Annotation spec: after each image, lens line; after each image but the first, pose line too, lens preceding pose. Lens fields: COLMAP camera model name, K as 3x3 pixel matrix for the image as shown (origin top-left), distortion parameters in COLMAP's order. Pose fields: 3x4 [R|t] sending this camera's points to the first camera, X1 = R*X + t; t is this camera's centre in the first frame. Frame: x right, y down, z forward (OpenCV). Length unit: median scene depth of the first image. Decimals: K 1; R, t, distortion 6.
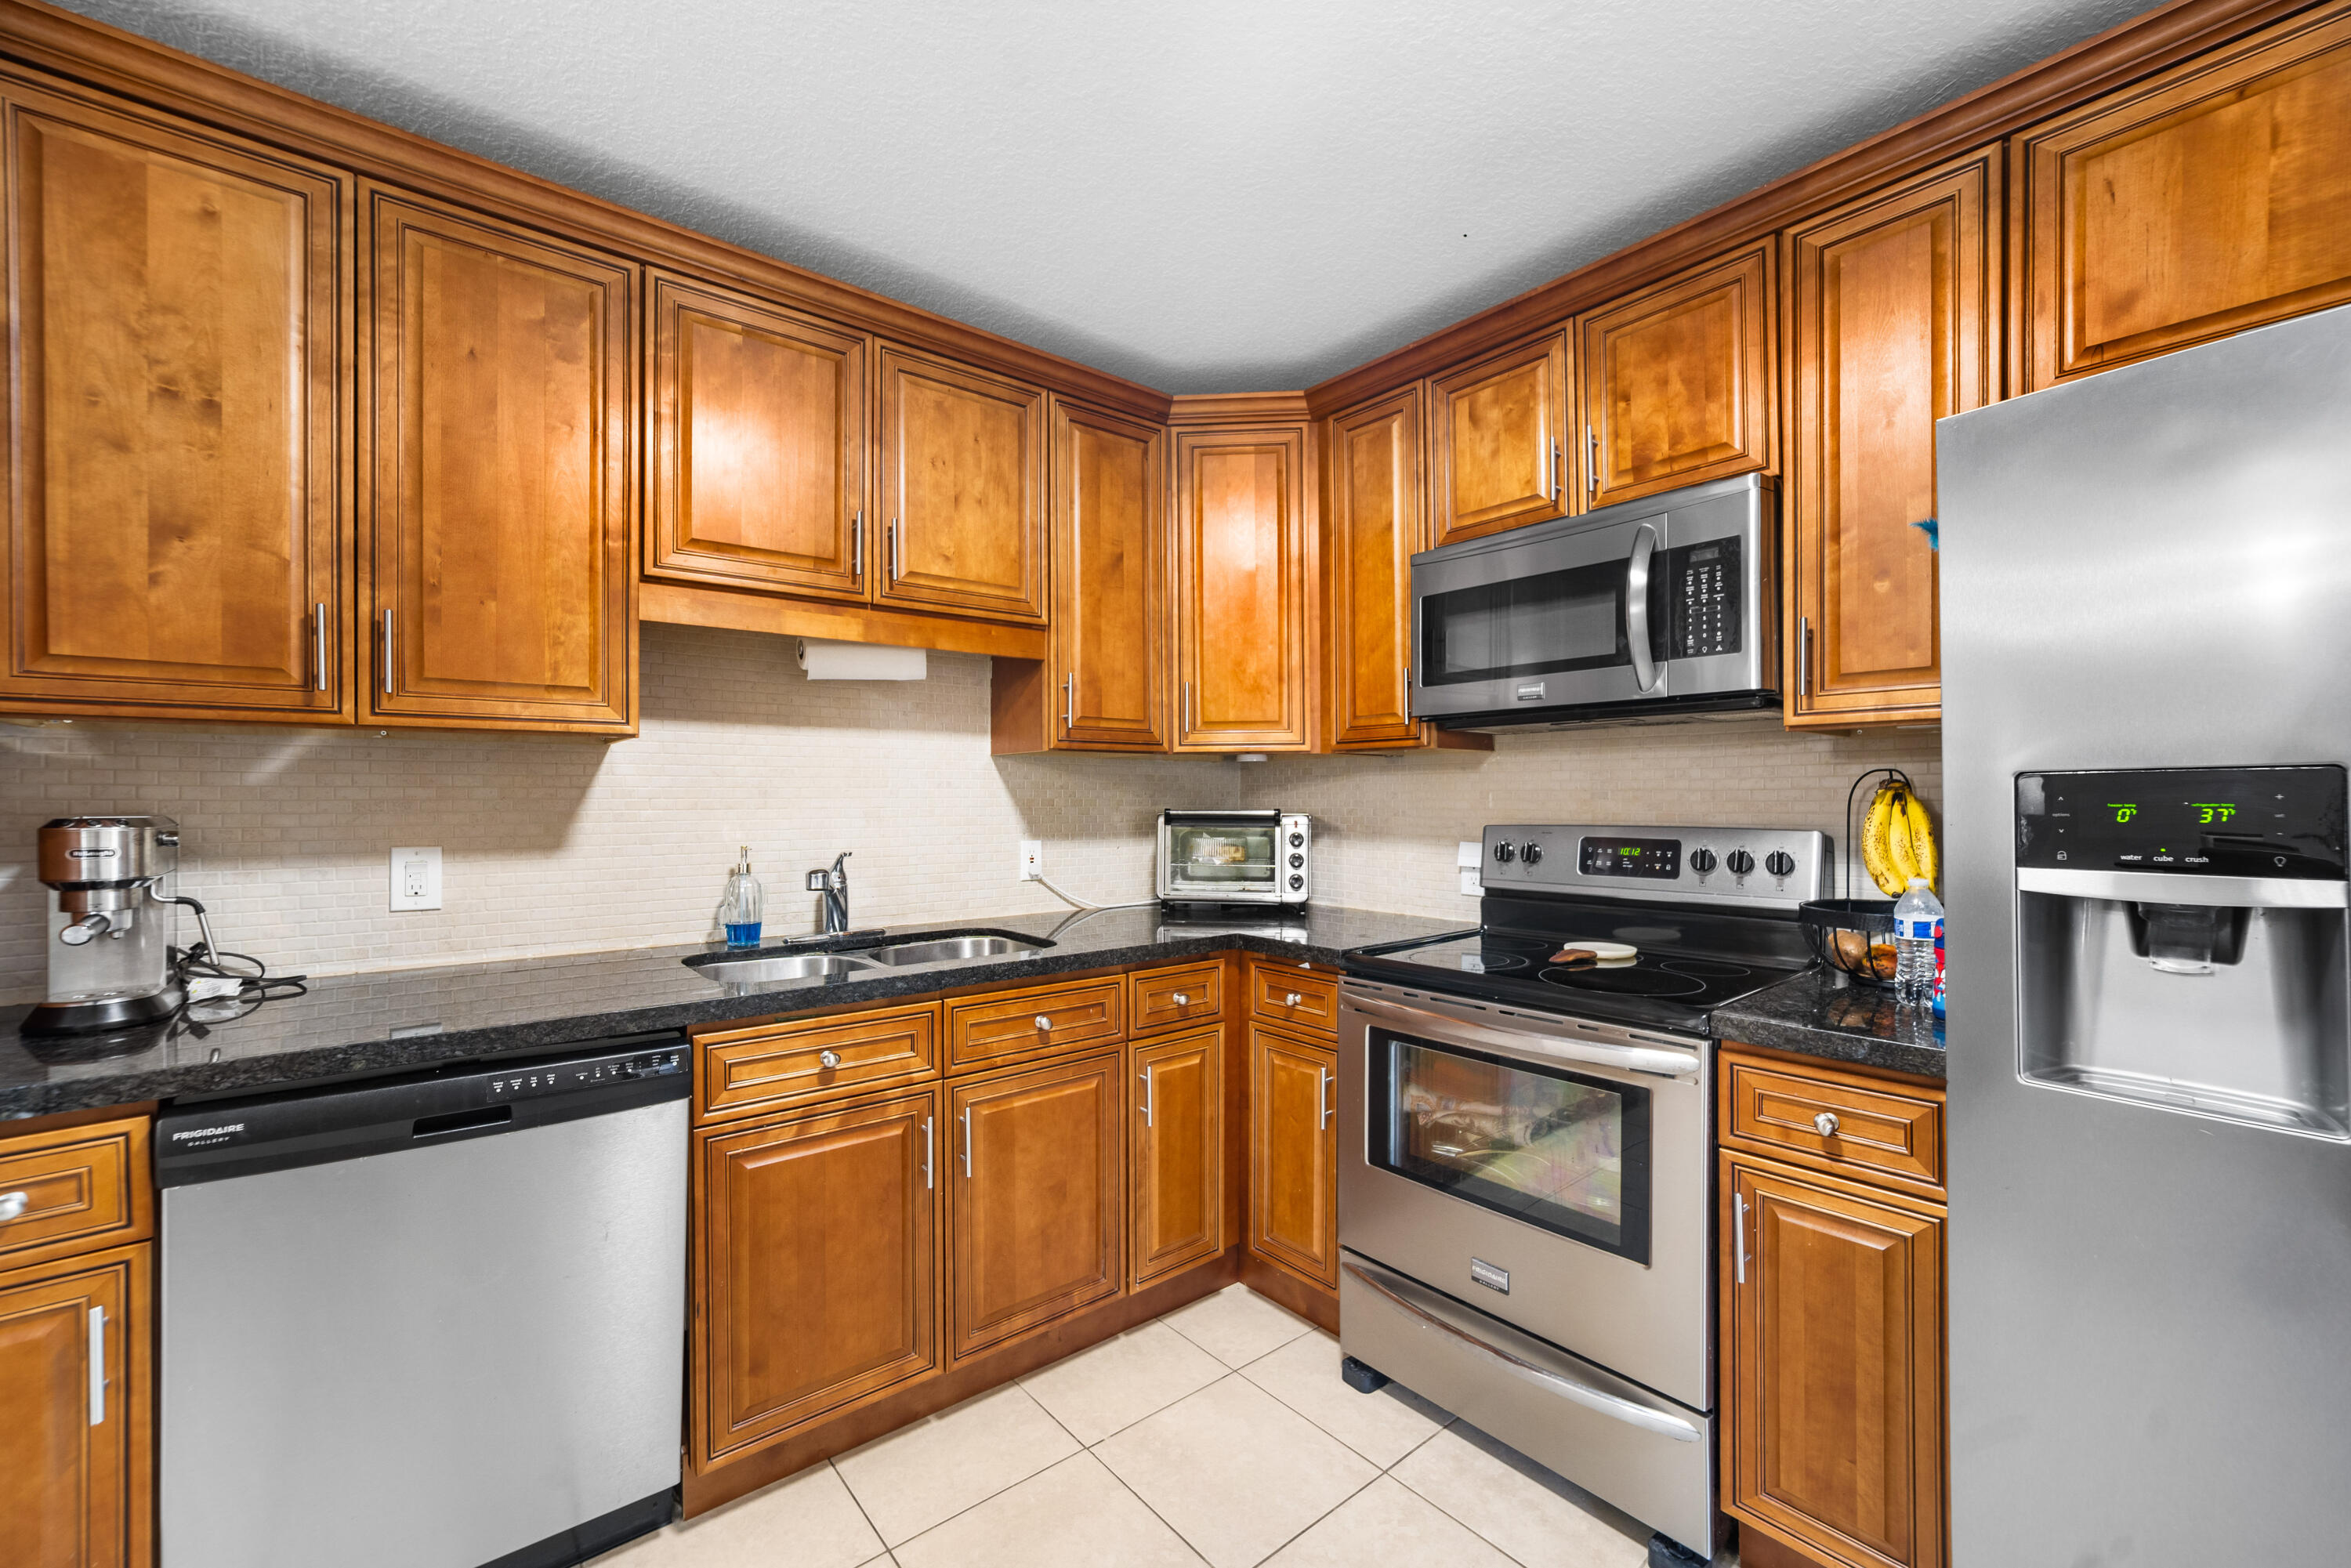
lens RADIAL K [[928.9, 0, 1154.9], [0, 928.9, 794.9], [0, 0, 1]] dist [-0.028376, 0.011904]
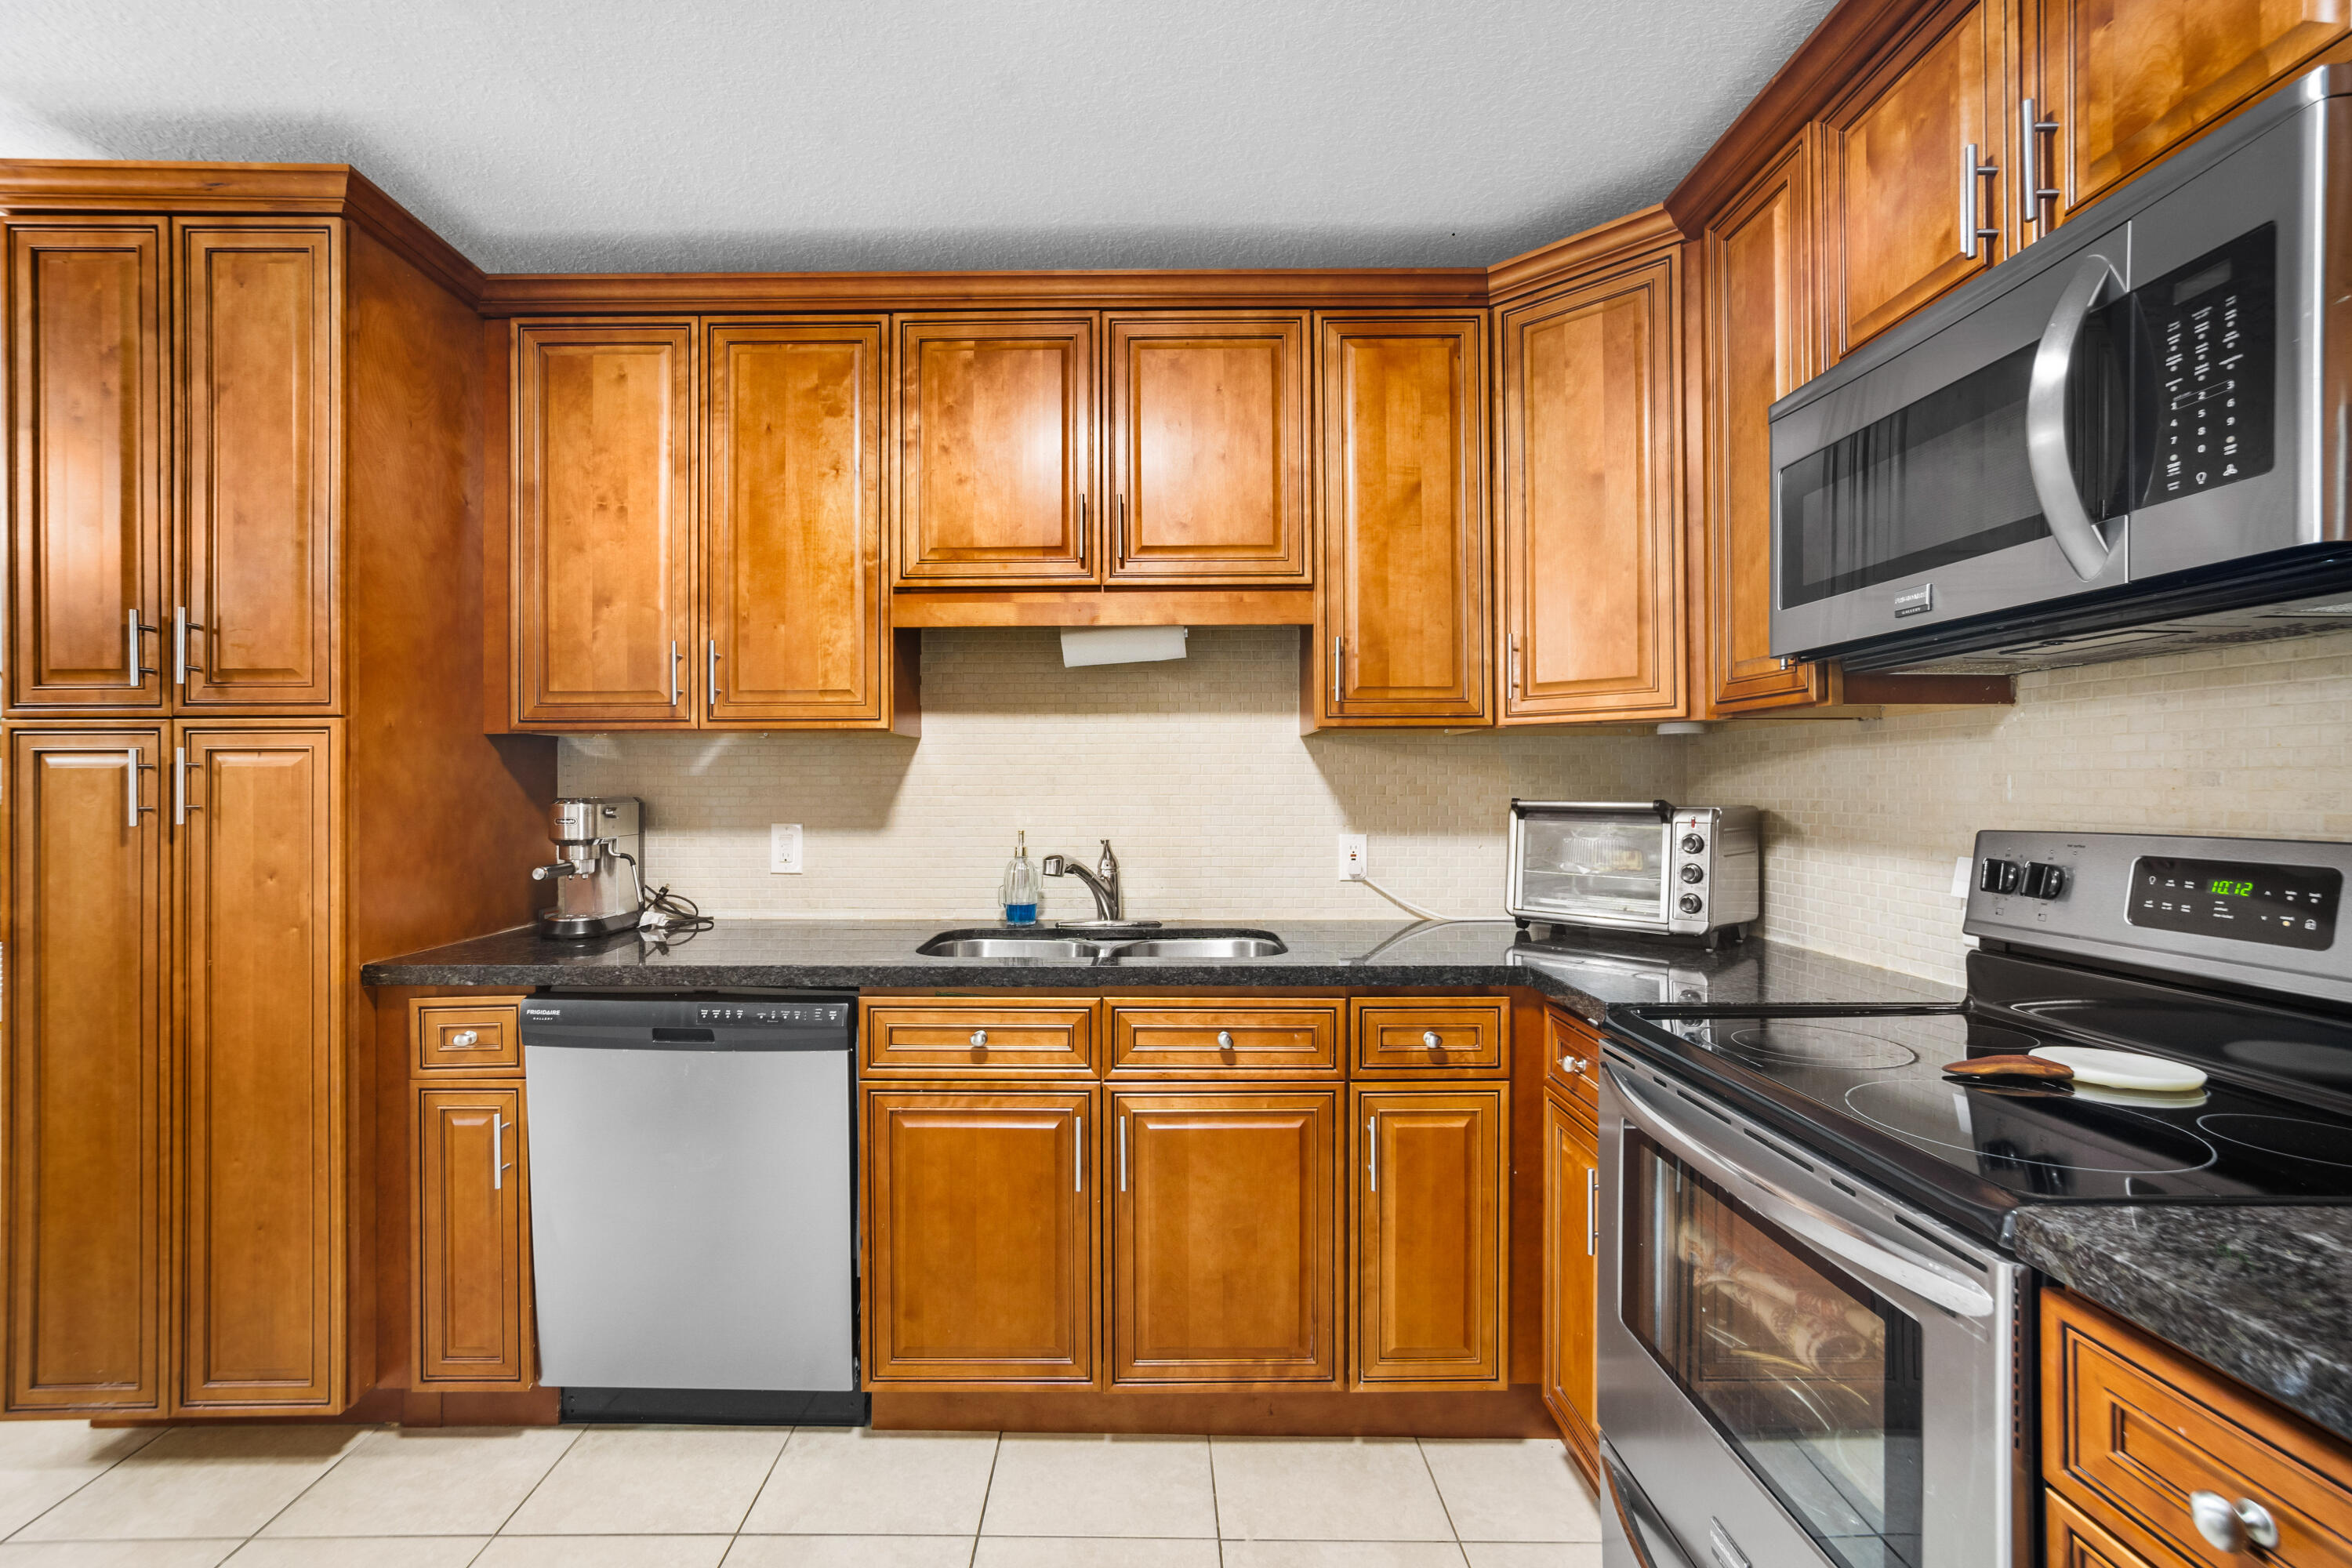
lens RADIAL K [[1027.1, 0, 1154.0], [0, 1027.1, 782.3], [0, 0, 1]] dist [-0.025742, 0.015554]
pose [[0.777302, -0.002200, -0.629123, 0.468775], [0.002170, 0.999997, -0.000816, 0.002279], [0.629123, -0.000730, 0.777305, 0.215500]]
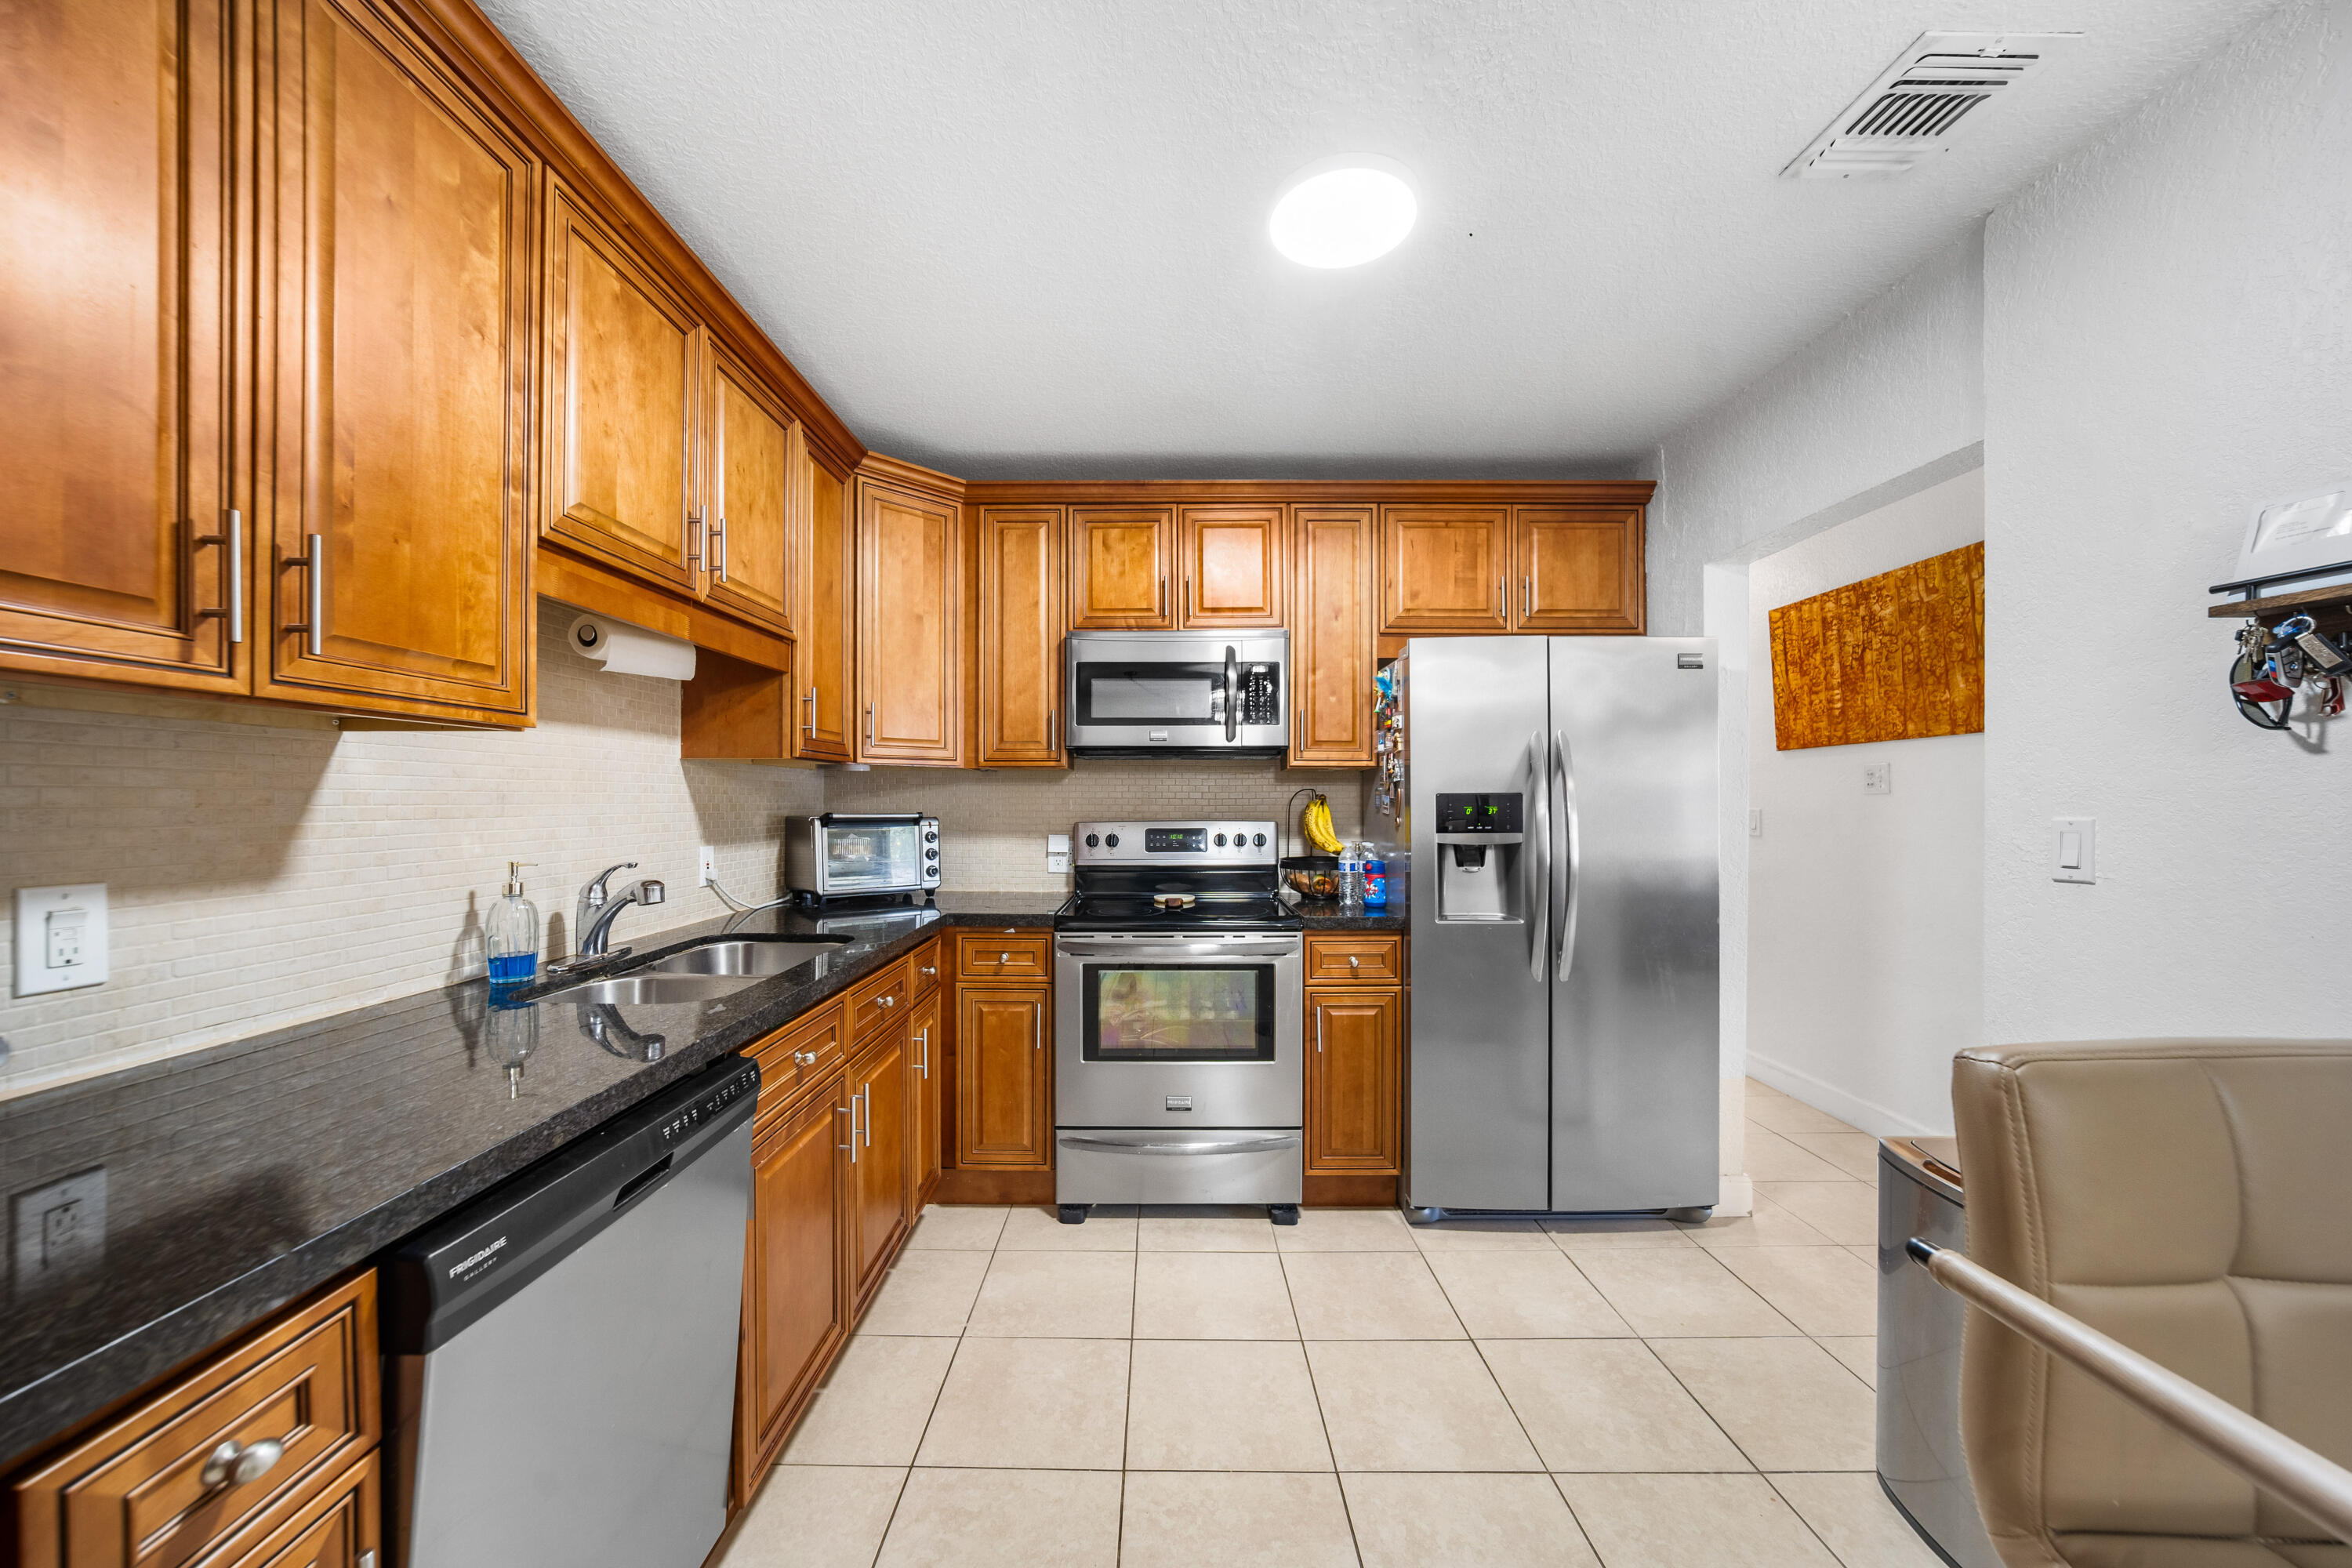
lens RADIAL K [[844.1, 0, 1155.4], [0, 844.1, 795.1], [0, 0, 1]] dist [-0.010637, 0.000060]
pose [[0.641465, 0.006627, 0.767124, -0.749740], [-0.003879, 0.999978, -0.005395, -0.003211], [-0.767143, 0.000485, 0.641476, 0.087515]]
